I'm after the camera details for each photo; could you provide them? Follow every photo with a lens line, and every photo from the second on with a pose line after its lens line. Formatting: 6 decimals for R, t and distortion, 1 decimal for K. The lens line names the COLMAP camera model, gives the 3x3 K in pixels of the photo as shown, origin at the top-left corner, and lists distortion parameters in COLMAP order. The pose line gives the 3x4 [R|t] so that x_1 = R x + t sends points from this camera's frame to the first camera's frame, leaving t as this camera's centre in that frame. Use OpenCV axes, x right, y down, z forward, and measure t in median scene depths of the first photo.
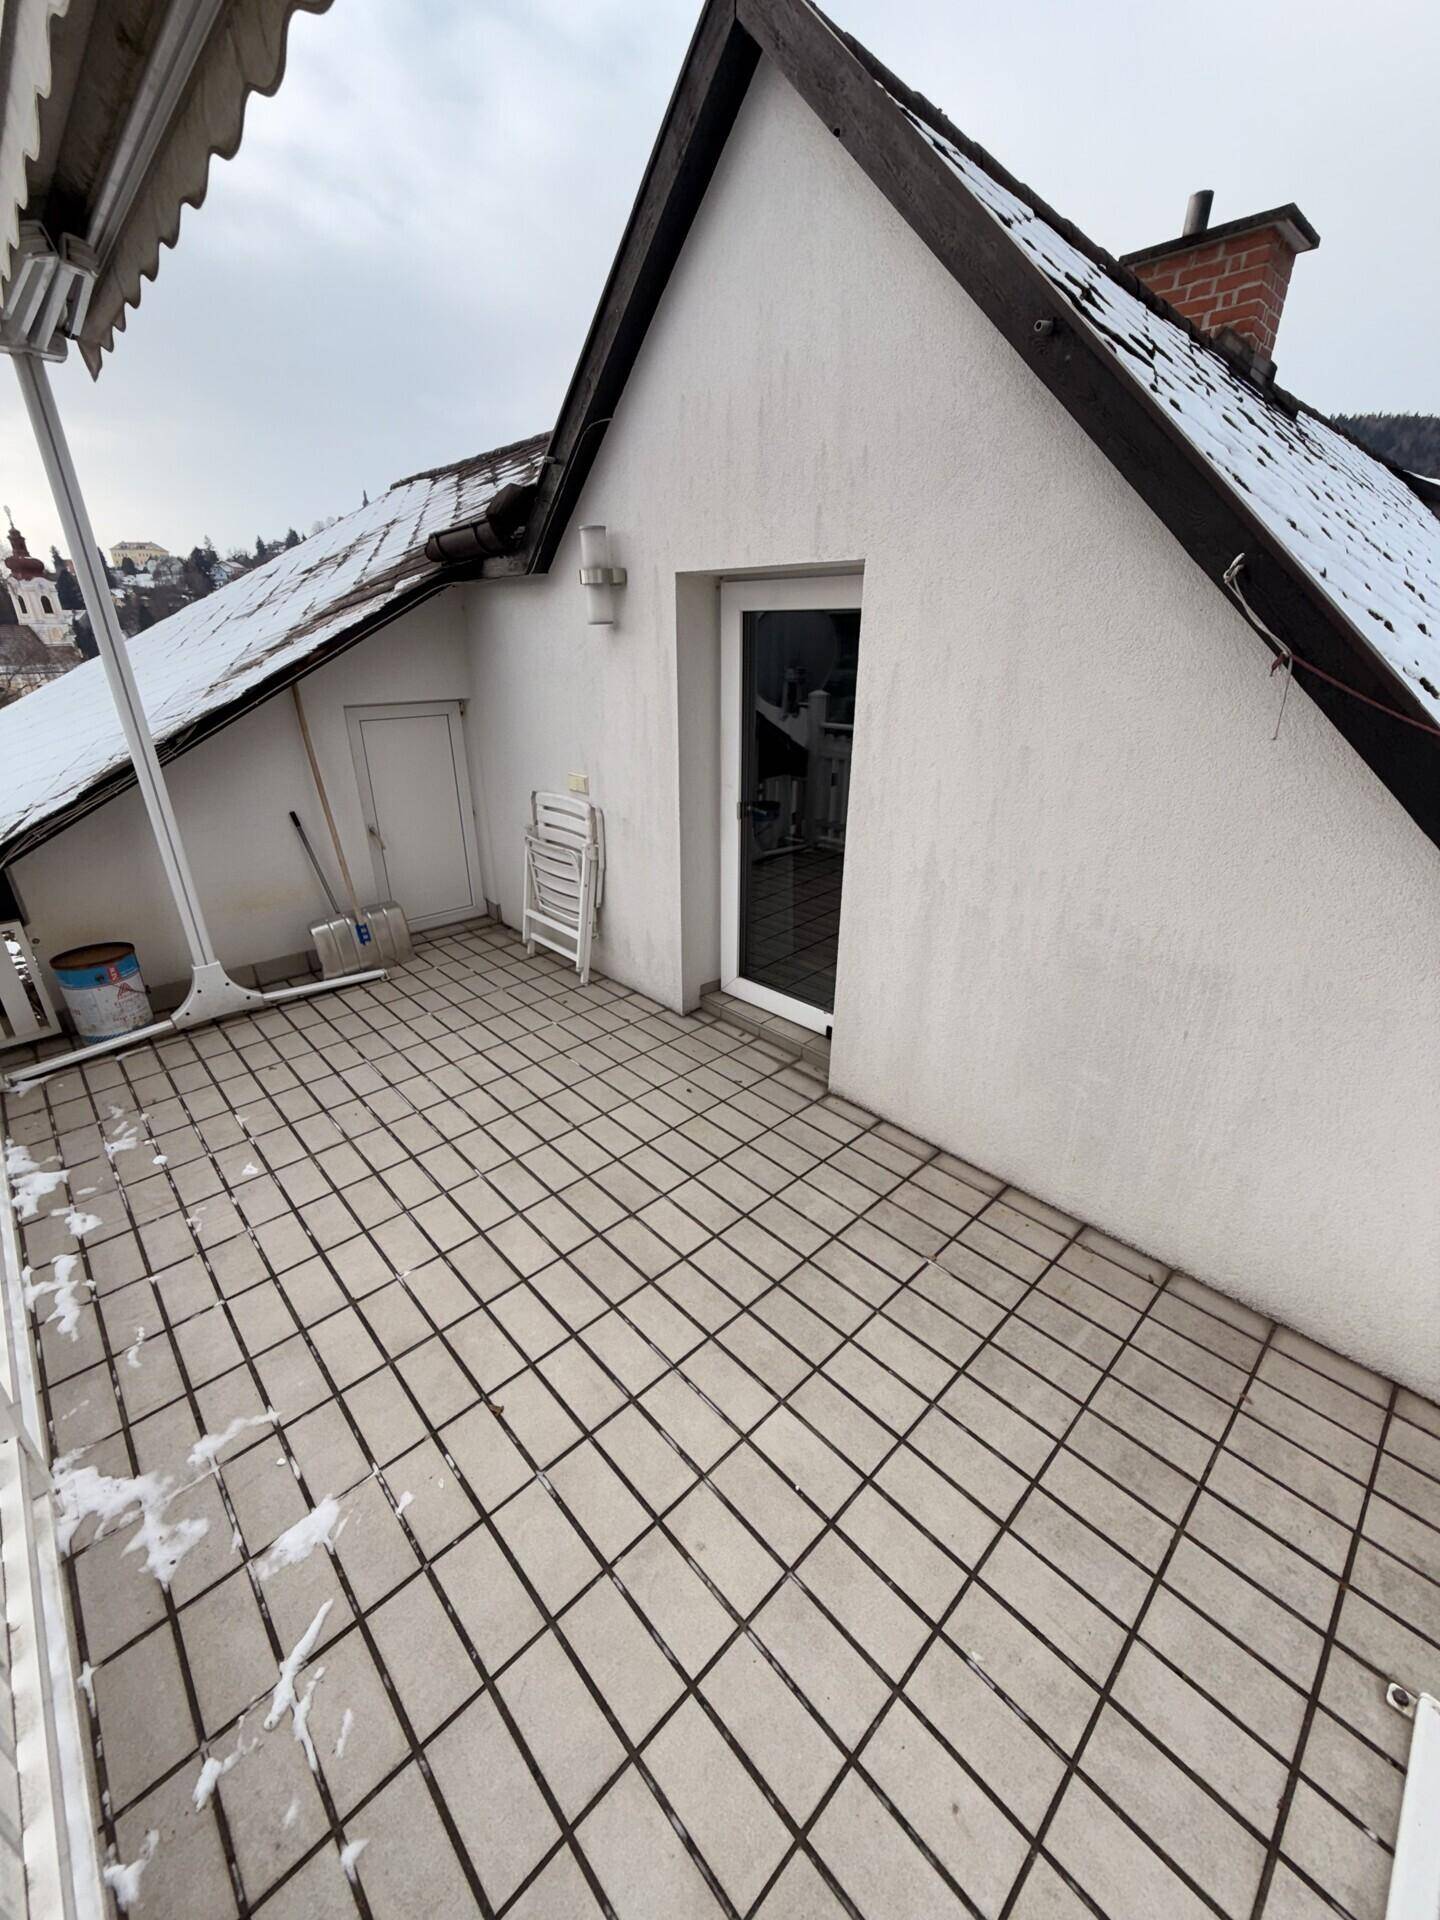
lens RADIAL K [[754.9, 0, 725.9], [0, 754.9, 956.6], [0, 0, 1]] dist [-0.002301, 0.000045]
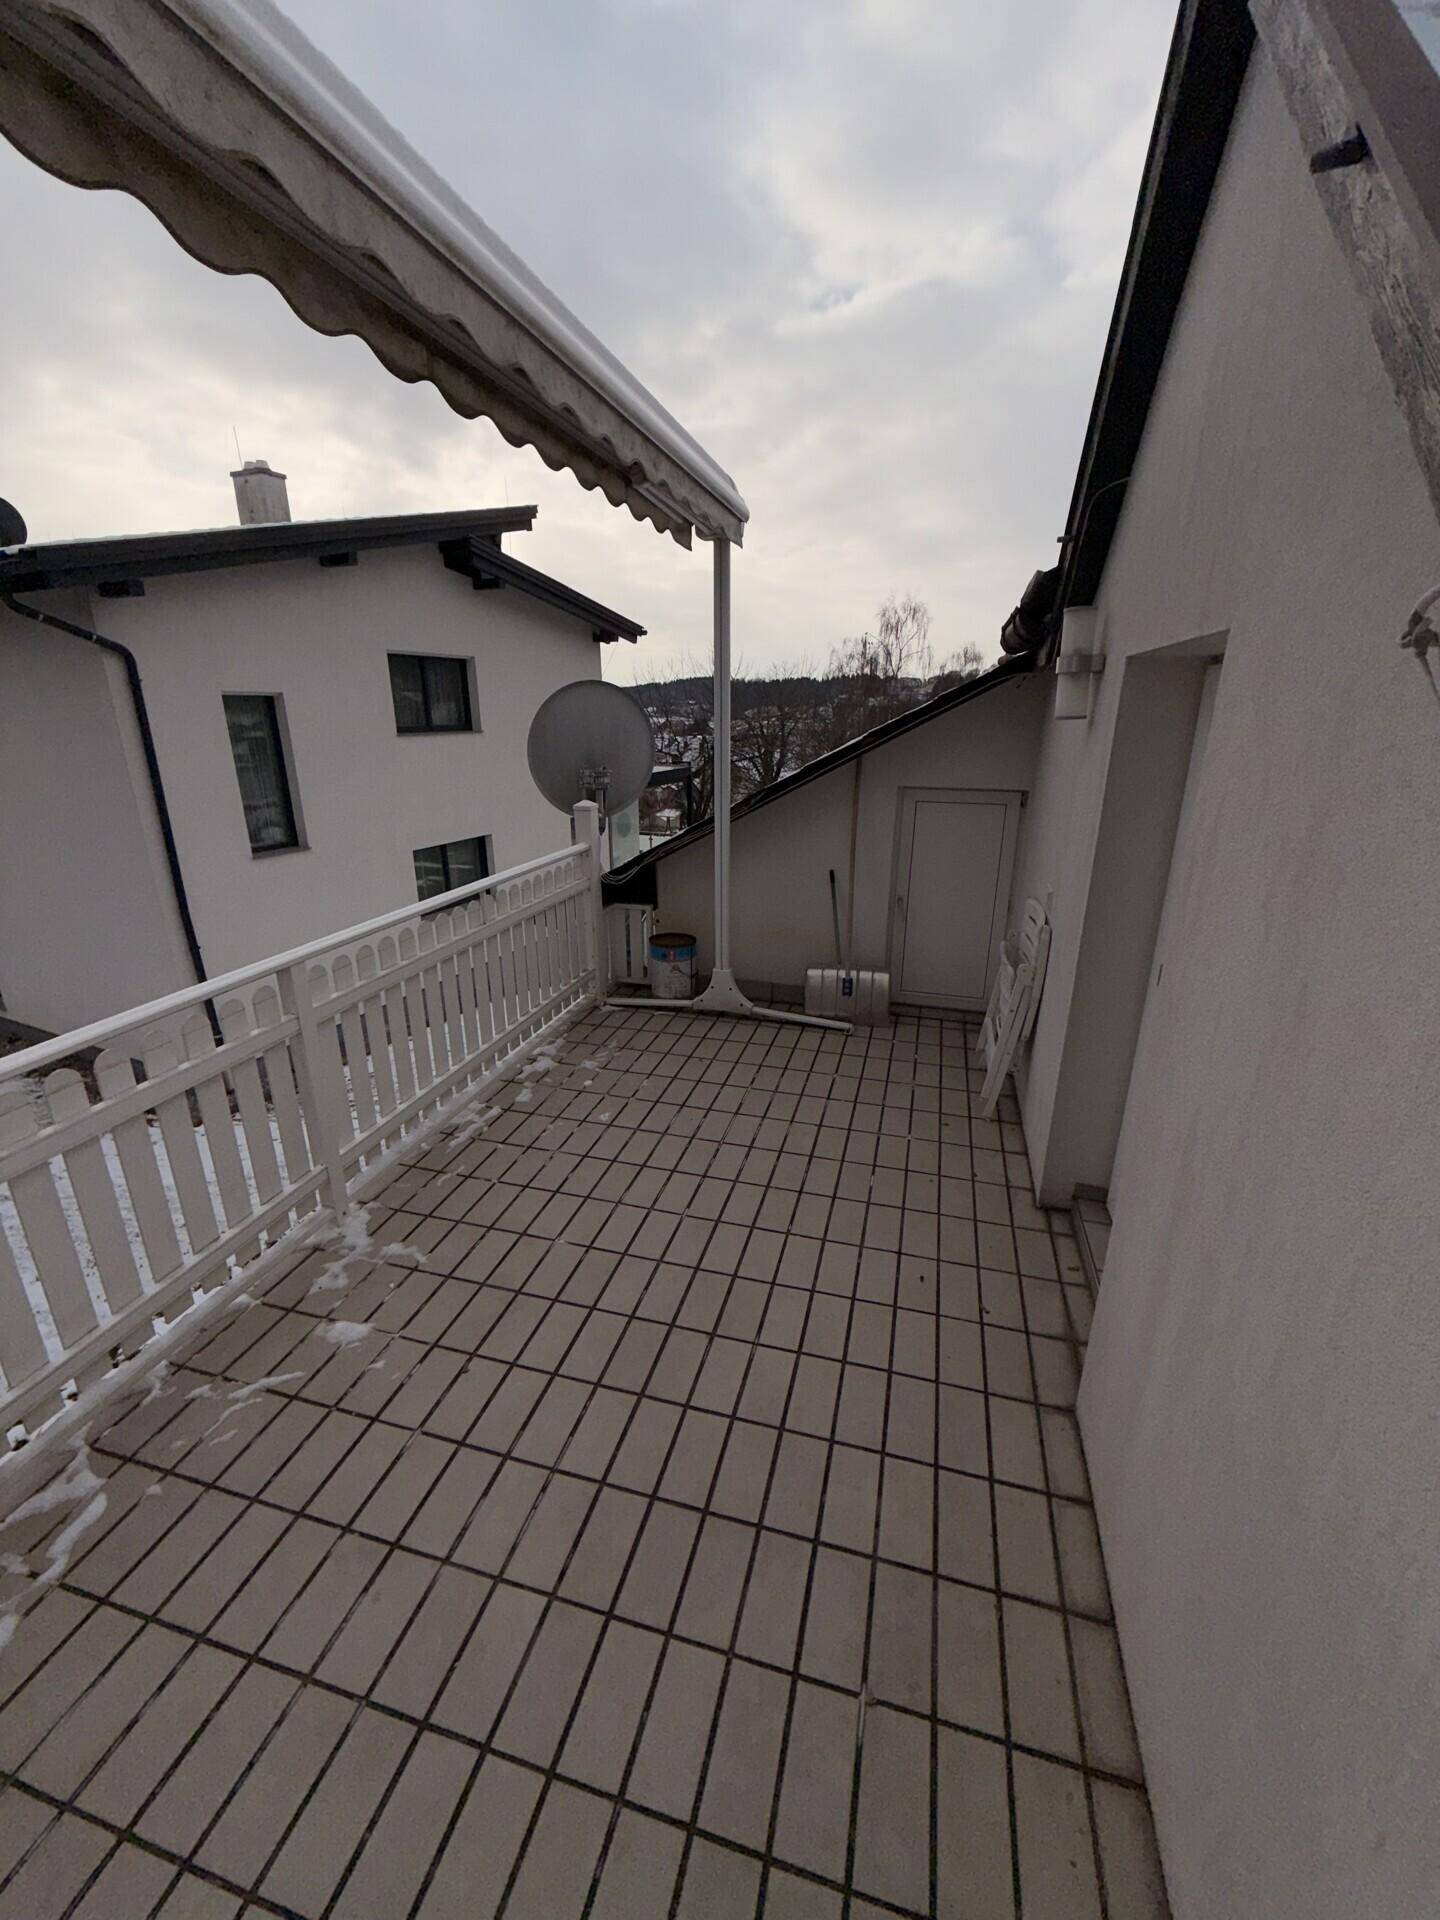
lens RADIAL K [[754.9, 0, 723.6], [0, 754.9, 962.8], [0, 0, 1]] dist [-0.002301, 0.000045]
pose [[0.518298, 0.274390, -0.809986, 0.406084], [-0.344117, 0.933986, 0.096200, -0.143813], [0.782911, 0.228870, 0.578505, 0.291789]]
